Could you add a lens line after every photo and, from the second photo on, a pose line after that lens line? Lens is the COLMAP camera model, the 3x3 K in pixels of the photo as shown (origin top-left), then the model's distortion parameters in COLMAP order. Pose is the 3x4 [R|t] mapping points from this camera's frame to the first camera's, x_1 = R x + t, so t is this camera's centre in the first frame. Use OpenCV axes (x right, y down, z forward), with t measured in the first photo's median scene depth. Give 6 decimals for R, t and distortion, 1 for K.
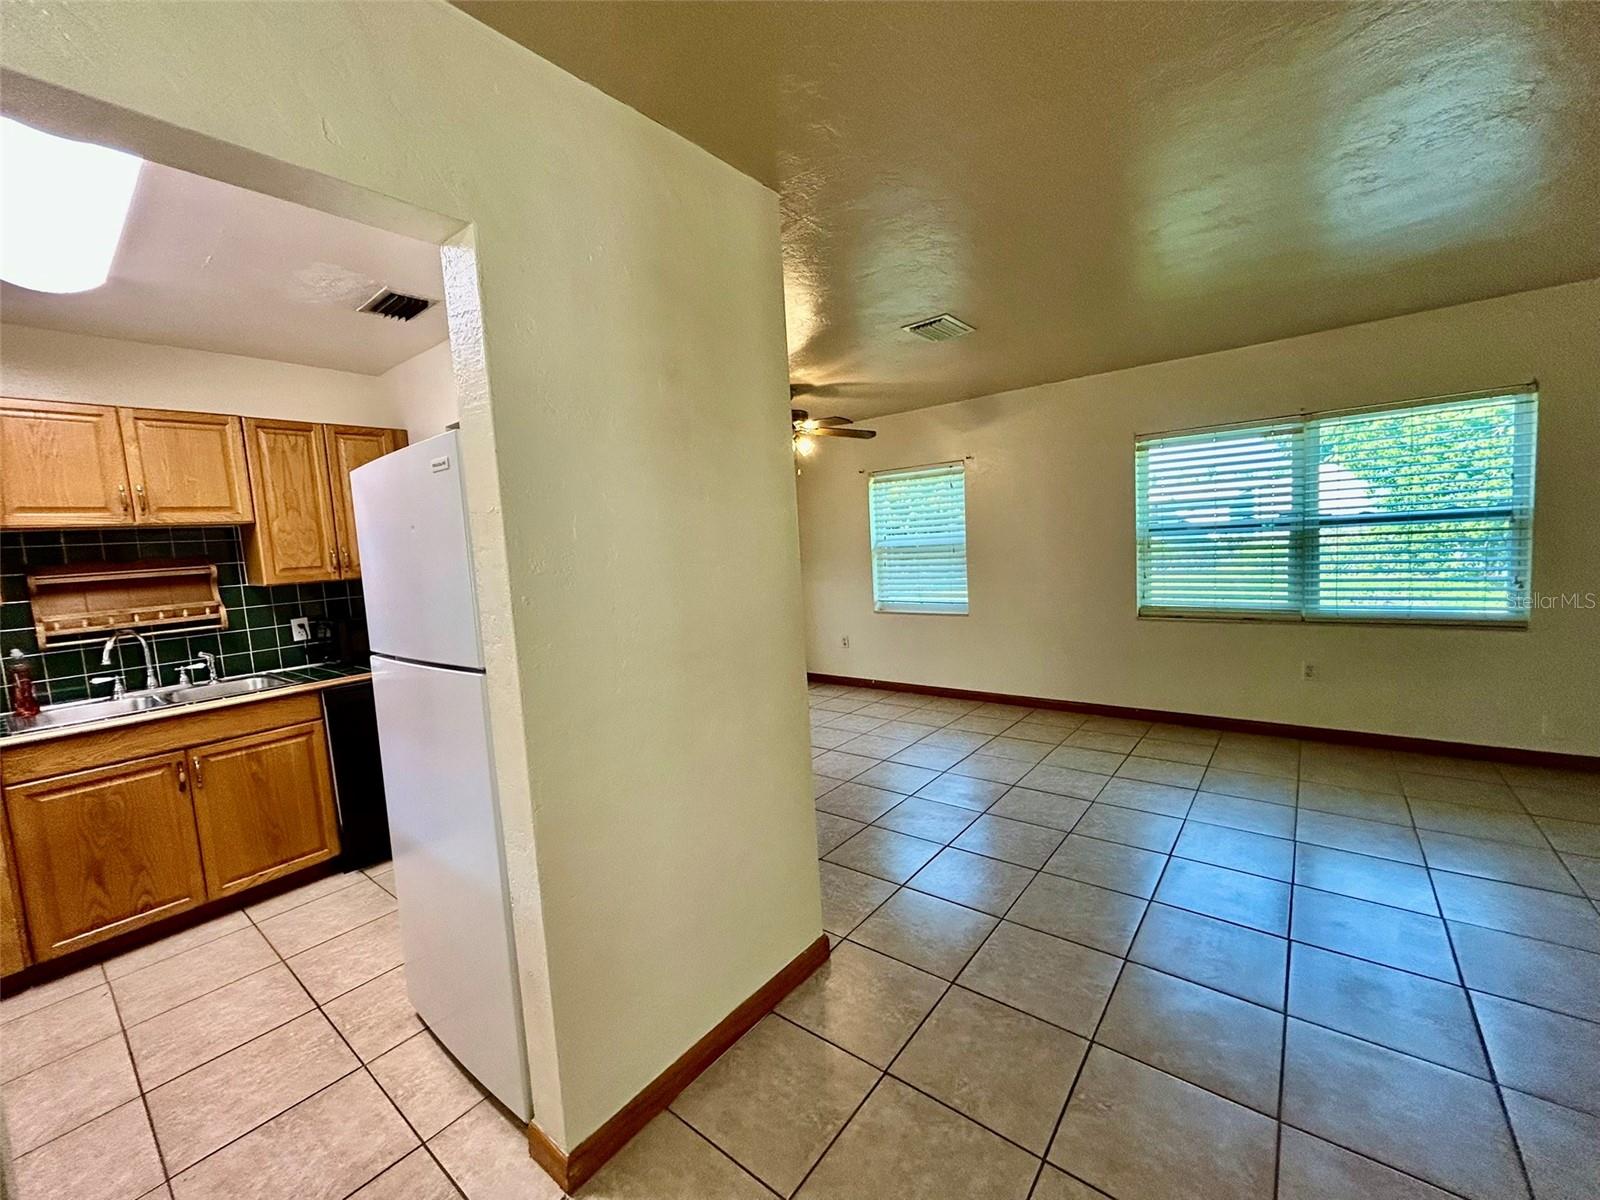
lens RADIAL K [[649.0, 0, 800.7], [0, 649.0, 597.6], [0, 0, 1]] dist [-0.000587, -0.000634]
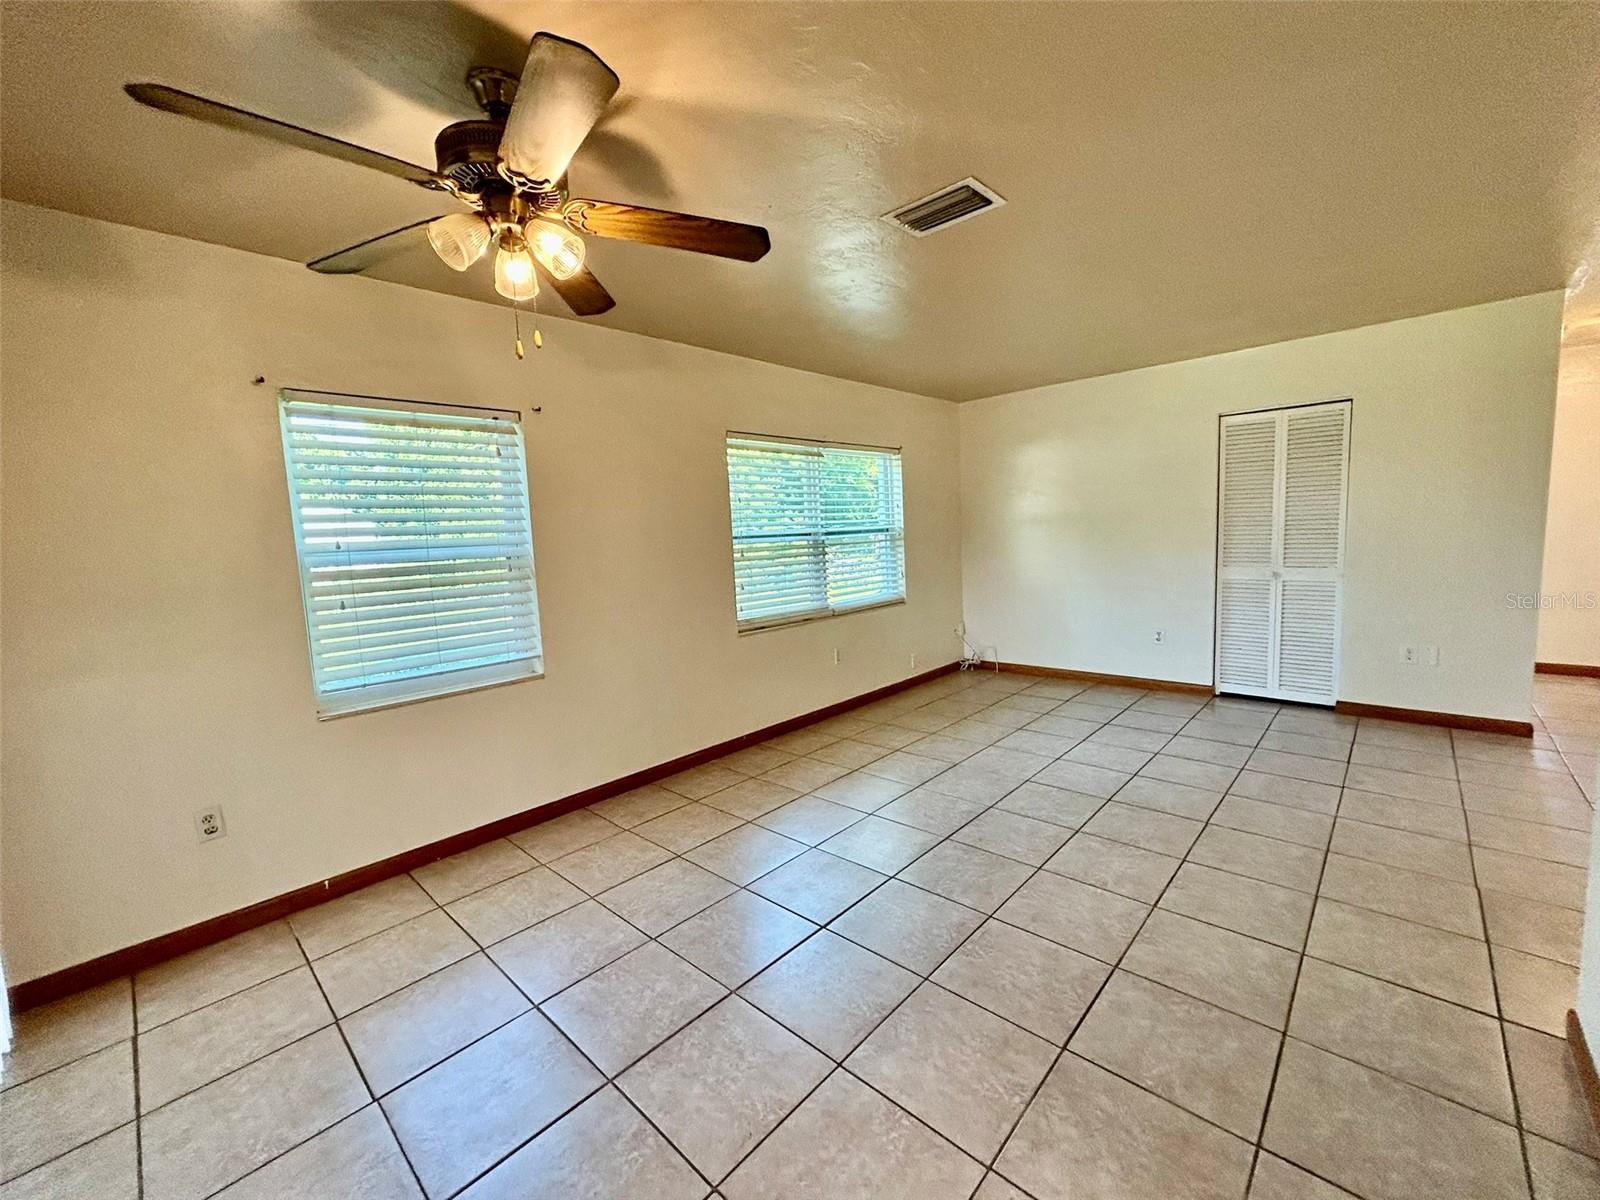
lens RADIAL K [[649.0, 0, 803.1], [0, 649.0, 593.4], [0, 0, 1]] dist [-0.000587, -0.000634]
pose [[0.077165, -0.044962, 0.996004, -0.556341], [0.123593, 0.991709, 0.035193, -0.070216], [-0.989328, 0.120384, 0.082082, 1.272804]]
